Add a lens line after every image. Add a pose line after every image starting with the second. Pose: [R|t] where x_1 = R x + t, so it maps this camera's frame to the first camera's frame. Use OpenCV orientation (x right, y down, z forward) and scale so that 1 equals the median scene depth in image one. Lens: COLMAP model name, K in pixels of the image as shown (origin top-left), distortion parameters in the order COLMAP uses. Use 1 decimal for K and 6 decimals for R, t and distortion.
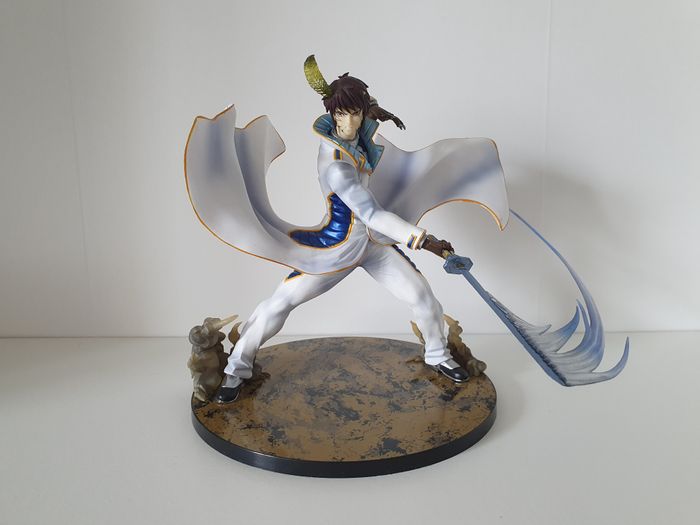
lens RADIAL K [[488.0, 0, 350.0], [0, 488.0, 262.5], [0, 0, 1]] dist [-0.000880, -0.003819]
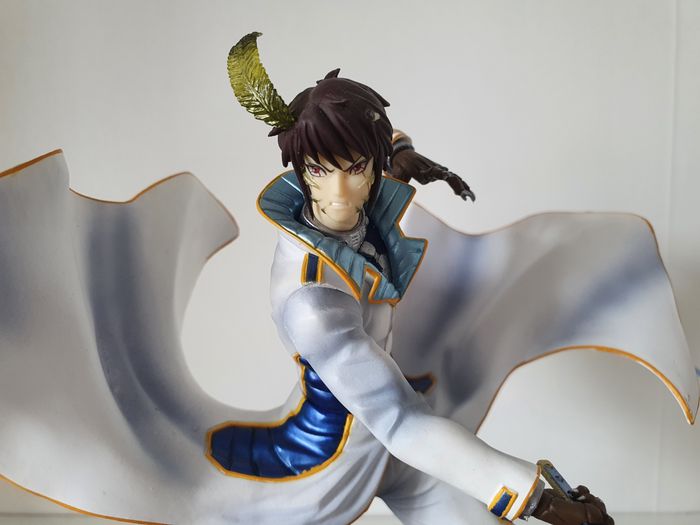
lens RADIAL K [[488.0, 0, 350.0], [0, 488.0, 262.5], [0, 0, 1]] dist [-0.000880, -0.003819]
pose [[0.997287, 0.006378, -0.073338, 0.034957], [-0.013222, 0.995557, -0.093224, -0.183722], [0.072417, 0.093941, 0.992941, 0.585495]]
